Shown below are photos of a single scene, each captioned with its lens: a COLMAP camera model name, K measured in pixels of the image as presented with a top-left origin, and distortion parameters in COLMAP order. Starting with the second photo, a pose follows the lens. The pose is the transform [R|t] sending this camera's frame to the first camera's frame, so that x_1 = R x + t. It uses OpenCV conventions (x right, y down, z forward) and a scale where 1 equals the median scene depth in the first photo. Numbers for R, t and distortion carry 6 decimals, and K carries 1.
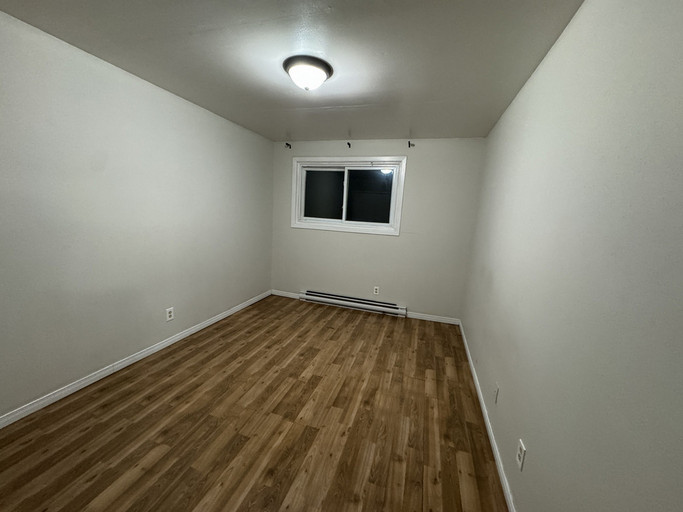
lens RADIAL K [[269.8, 0, 341.5], [0, 269.8, 256.0], [0, 0, 1]] dist [-0.000594, 0.000041]
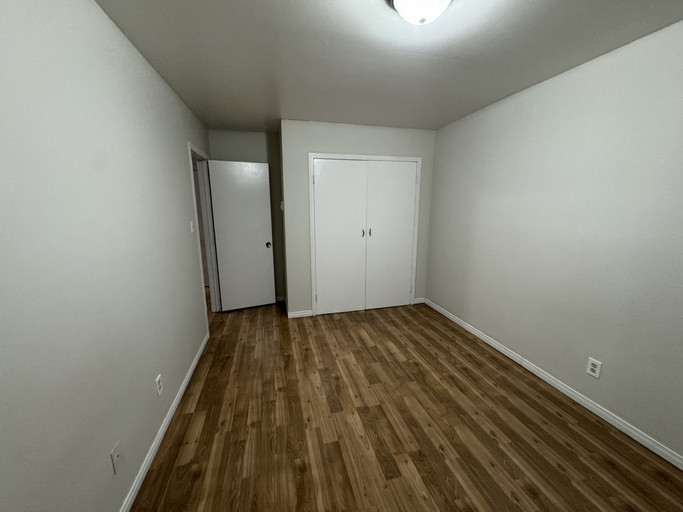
lens RADIAL K [[269.8, 0, 341.5], [0, 269.8, 256.0], [0, 0, 1]] dist [-0.000594, 0.000041]
pose [[-0.844974, 0.050105, -0.532454, 0.438581], [-0.129031, 0.947091, 0.293888, -0.256239], [0.519008, 0.317031, -0.793802, 1.621772]]
